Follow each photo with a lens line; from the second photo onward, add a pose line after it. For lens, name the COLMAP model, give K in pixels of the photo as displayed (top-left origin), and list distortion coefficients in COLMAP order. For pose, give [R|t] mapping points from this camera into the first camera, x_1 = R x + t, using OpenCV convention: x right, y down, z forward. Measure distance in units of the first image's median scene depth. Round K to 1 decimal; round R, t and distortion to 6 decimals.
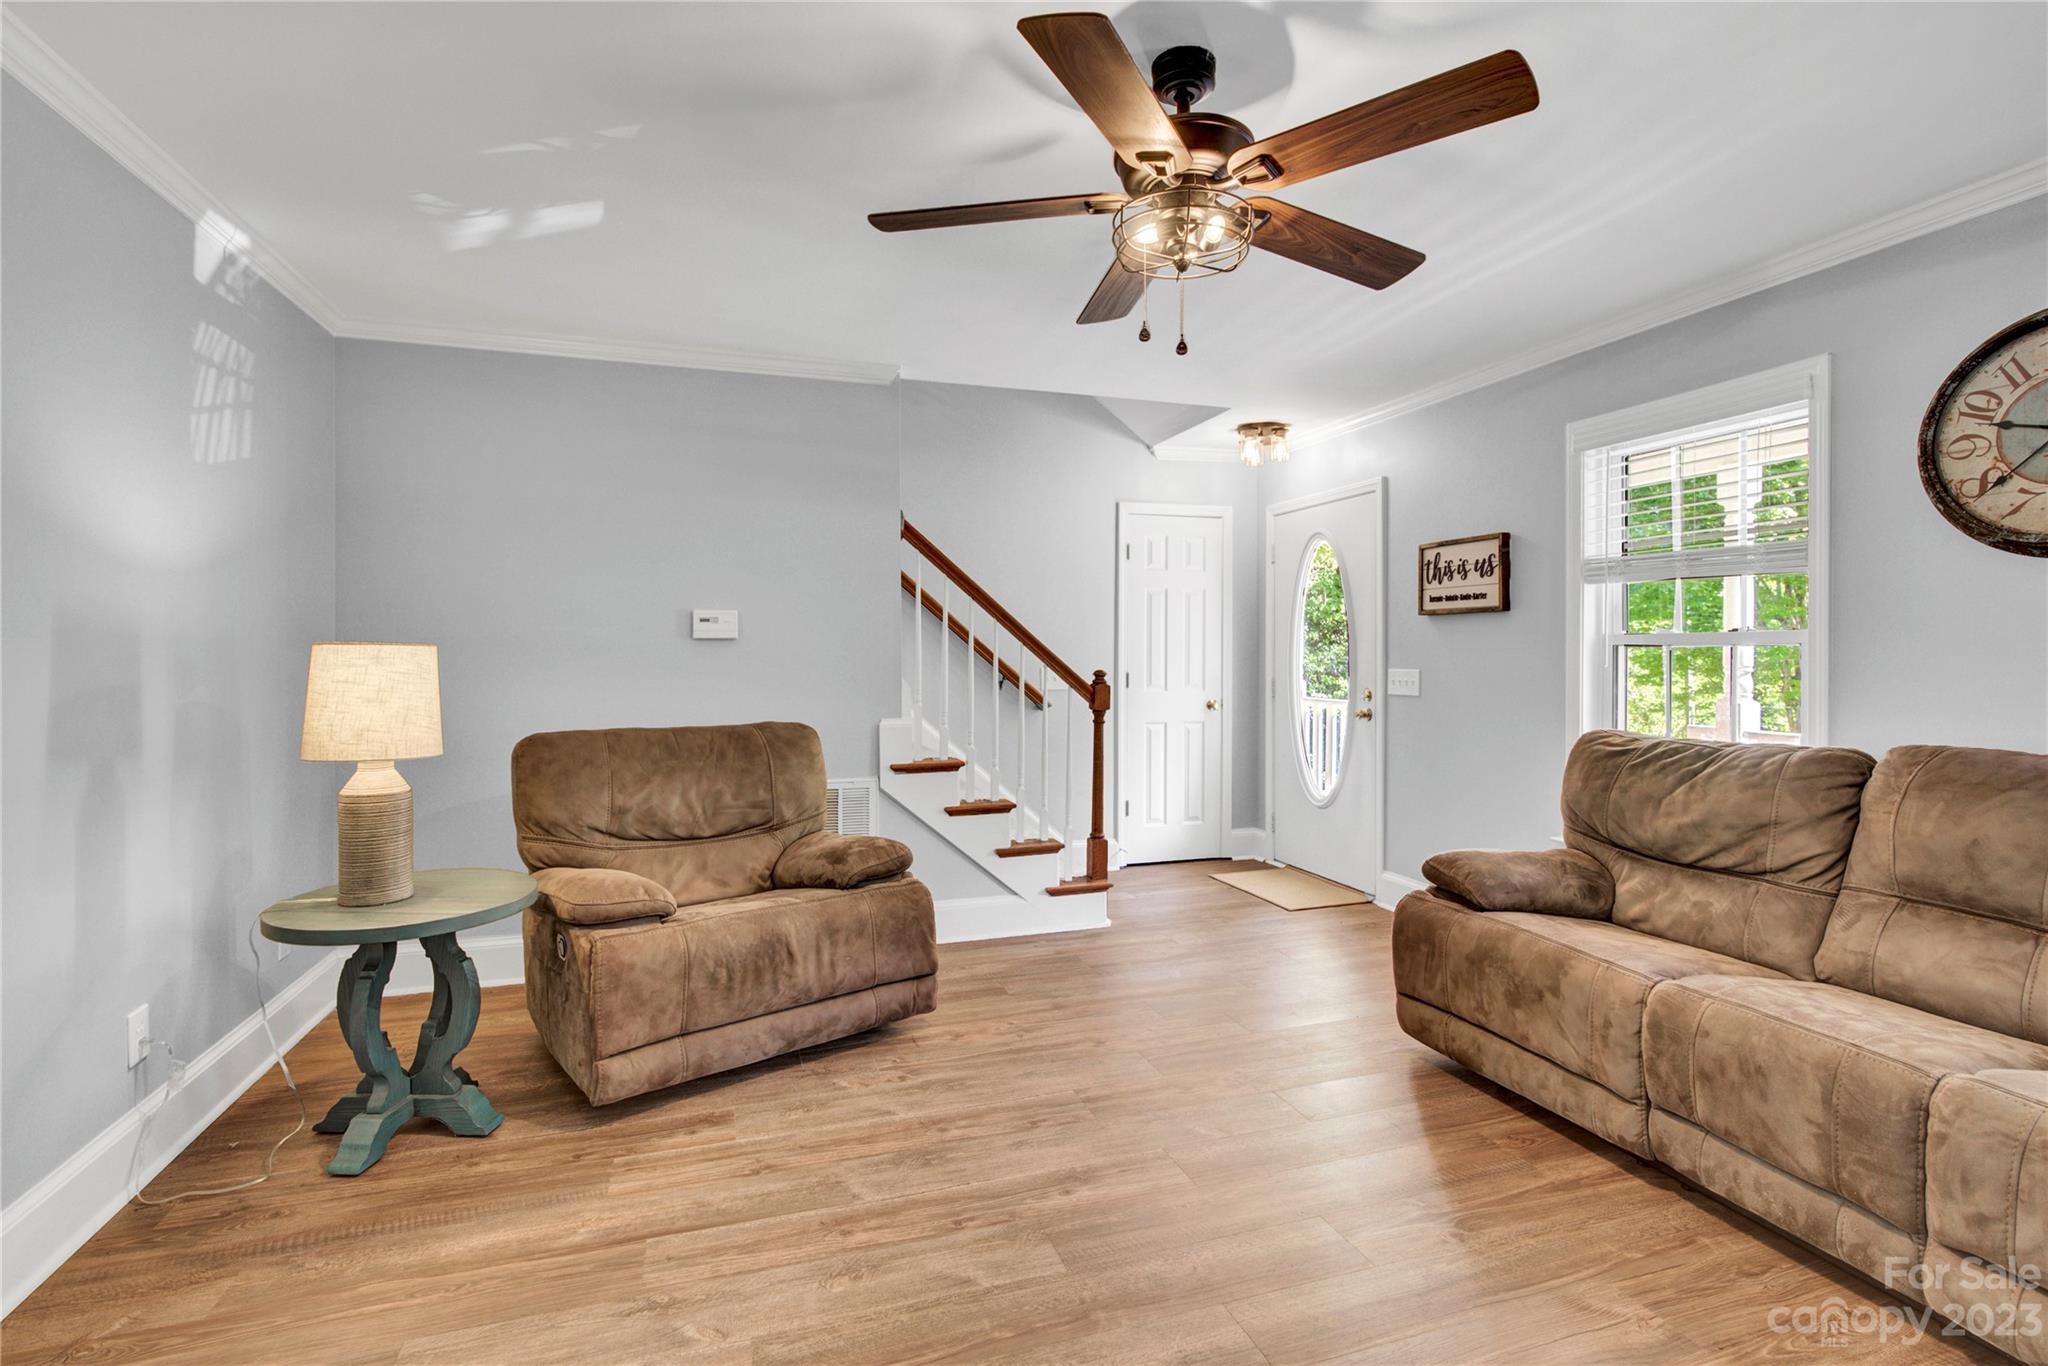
lens RADIAL K [[960.3, 0, 1028.6], [0, 960.3, 662.4], [0, 0, 1]] dist [-0.000731, 0.000291]
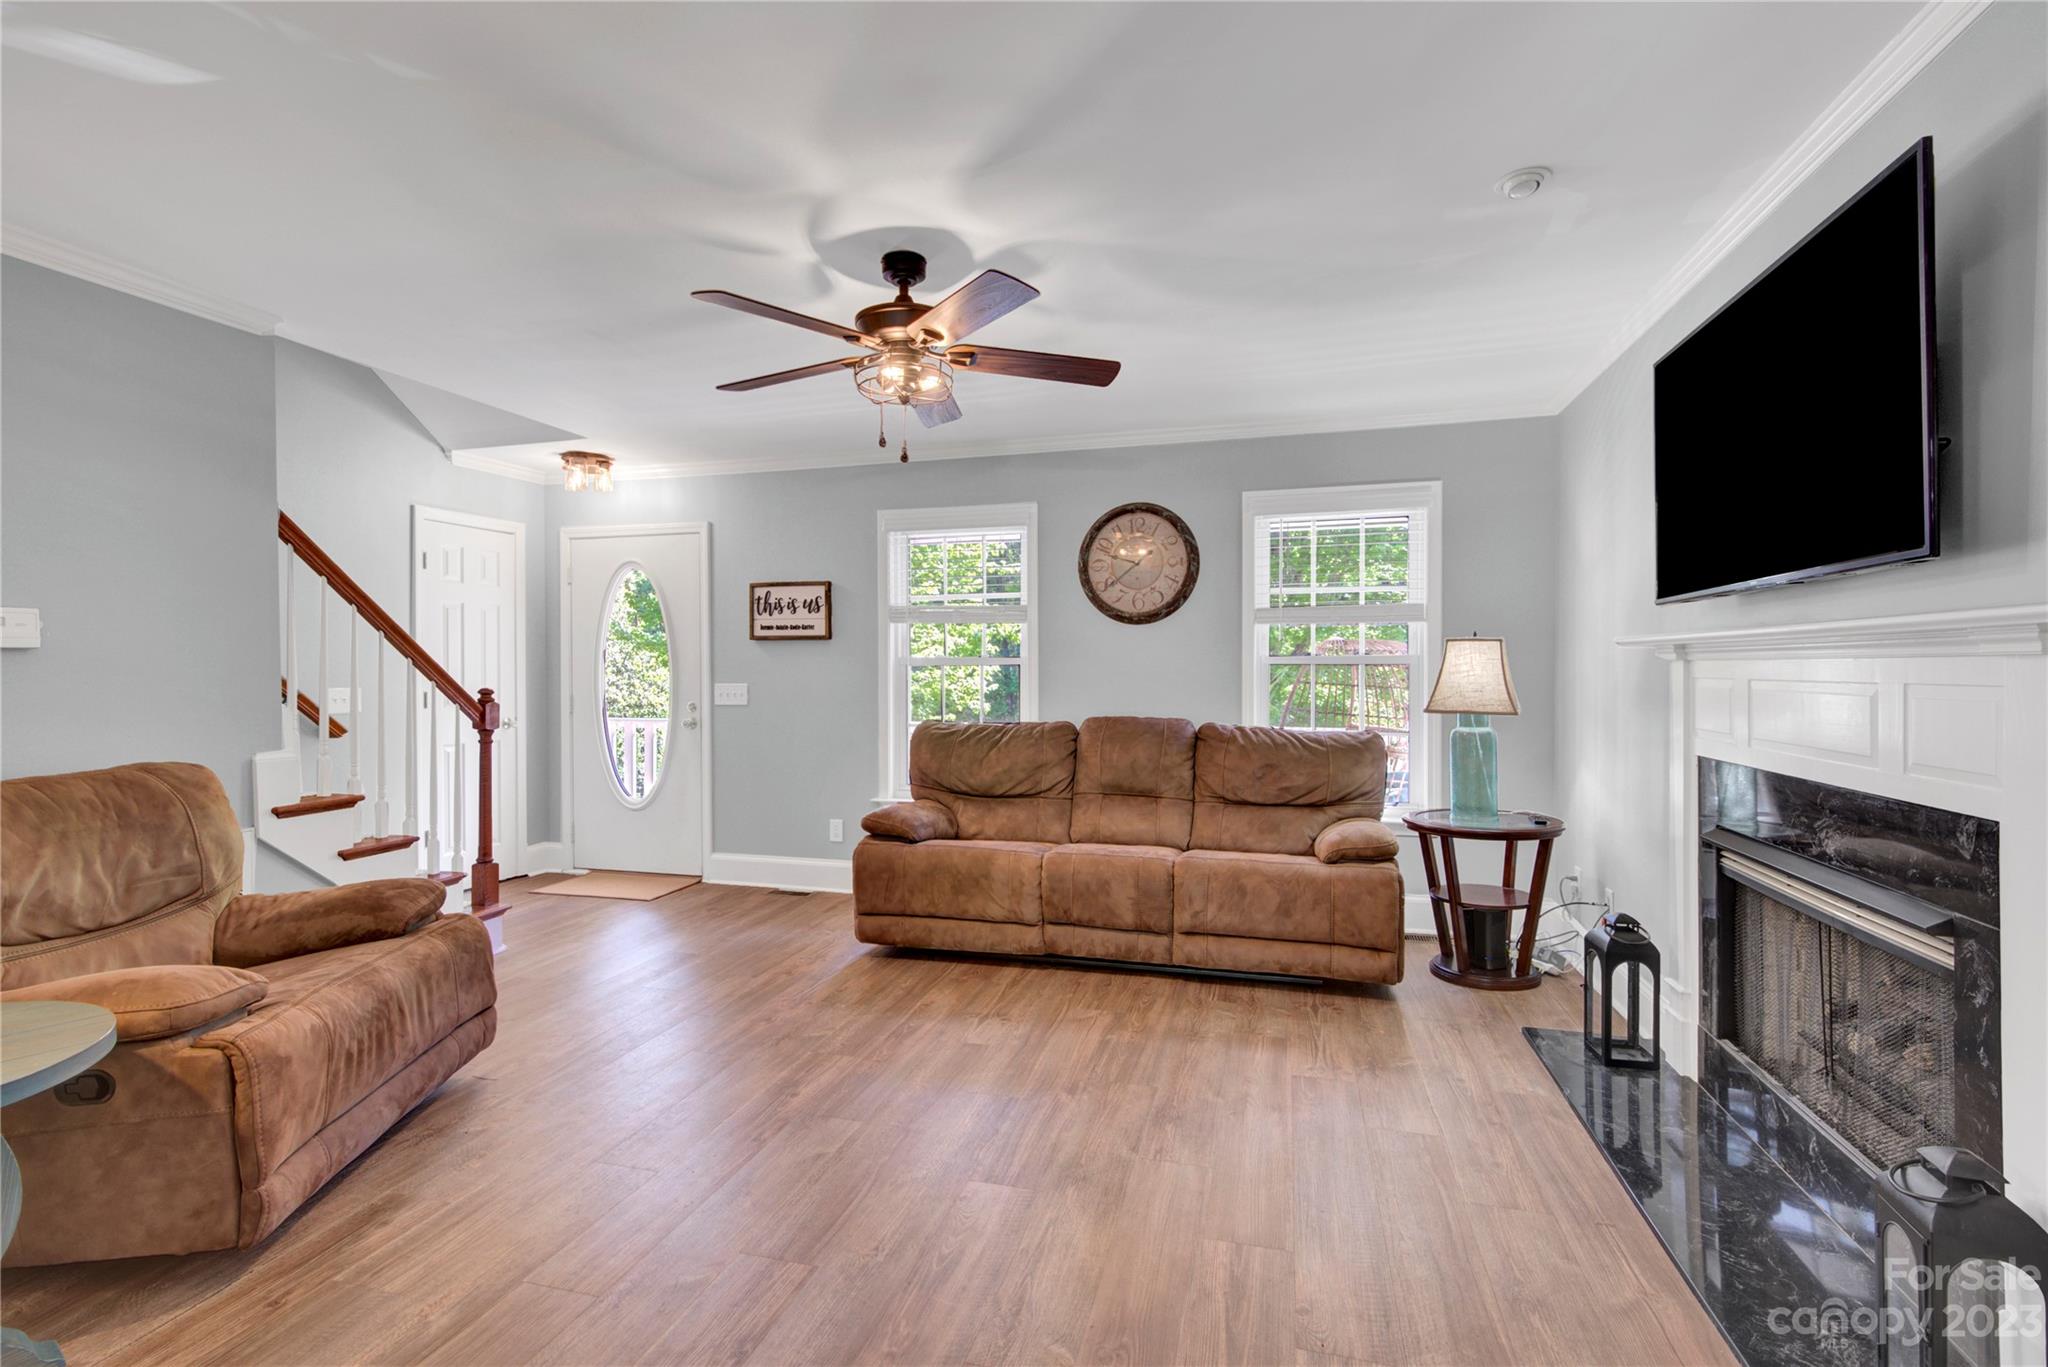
lens RADIAL K [[945.8, 0, 1021.1], [0, 945.8, 682.8], [0, 0, 1]] dist [0.000311, 0.001418]
pose [[0.559963, -0.011067, 0.828444, -0.472969], [0.009085, 0.999933, 0.007217, 0.000870], [-0.828468, 0.003485, 0.560026, 0.029056]]
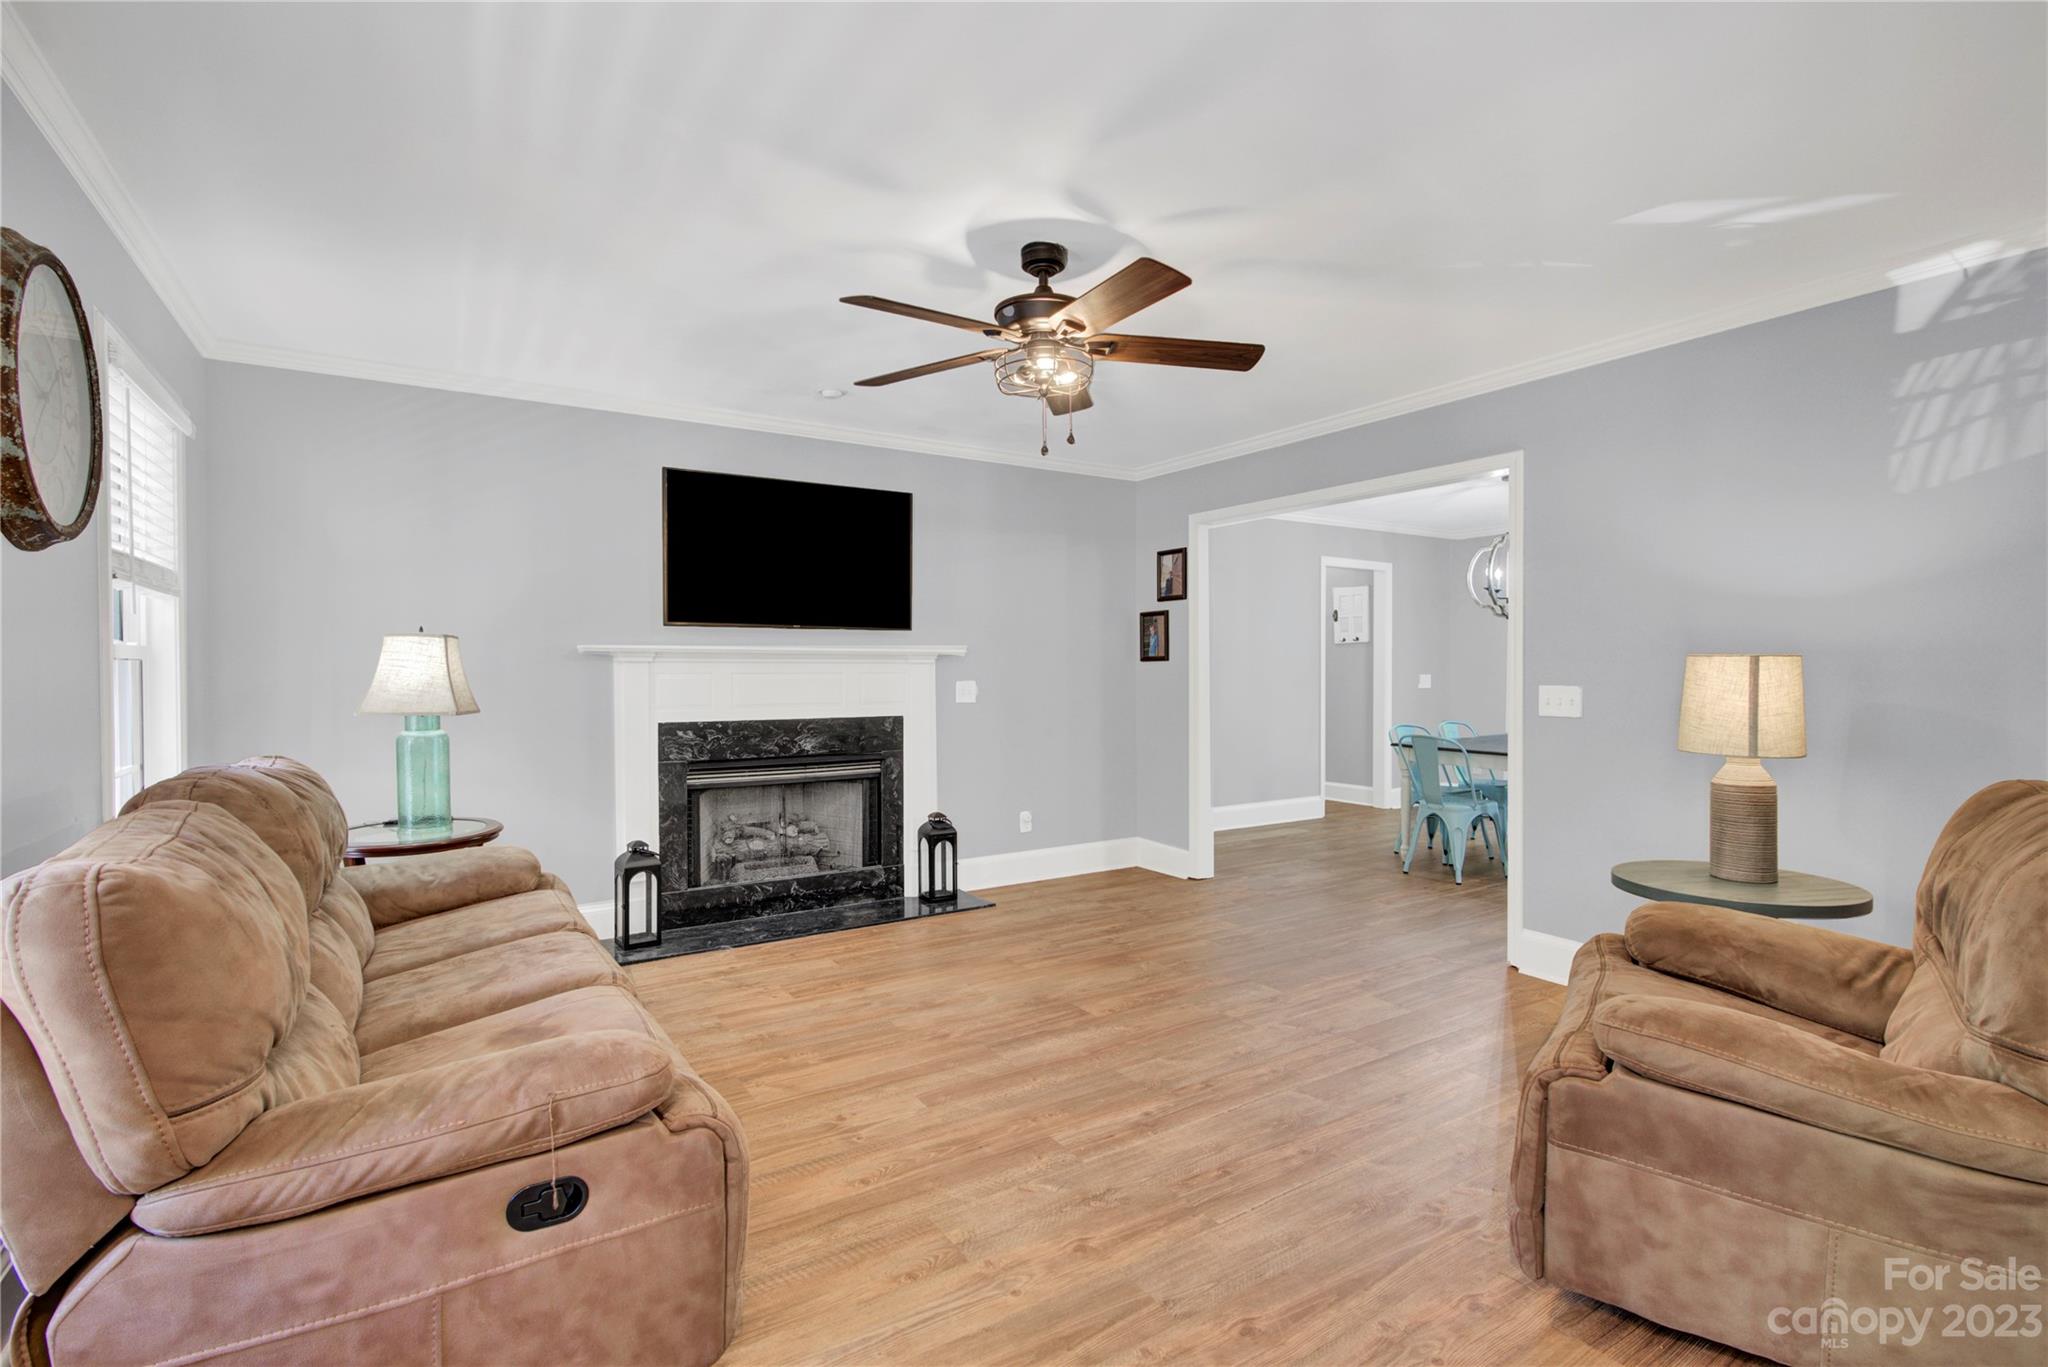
lens RADIAL K [[945.8, 0, 1021.1], [0, 945.8, 682.8], [0, 0, 1]] dist [0.000311, 0.001418]
pose [[-0.970226, 0.005963, -0.242128, 0.275009], [-0.000573, 0.999638, 0.026913, -0.011787], [0.242201, 0.026250, -0.969871, 1.208914]]
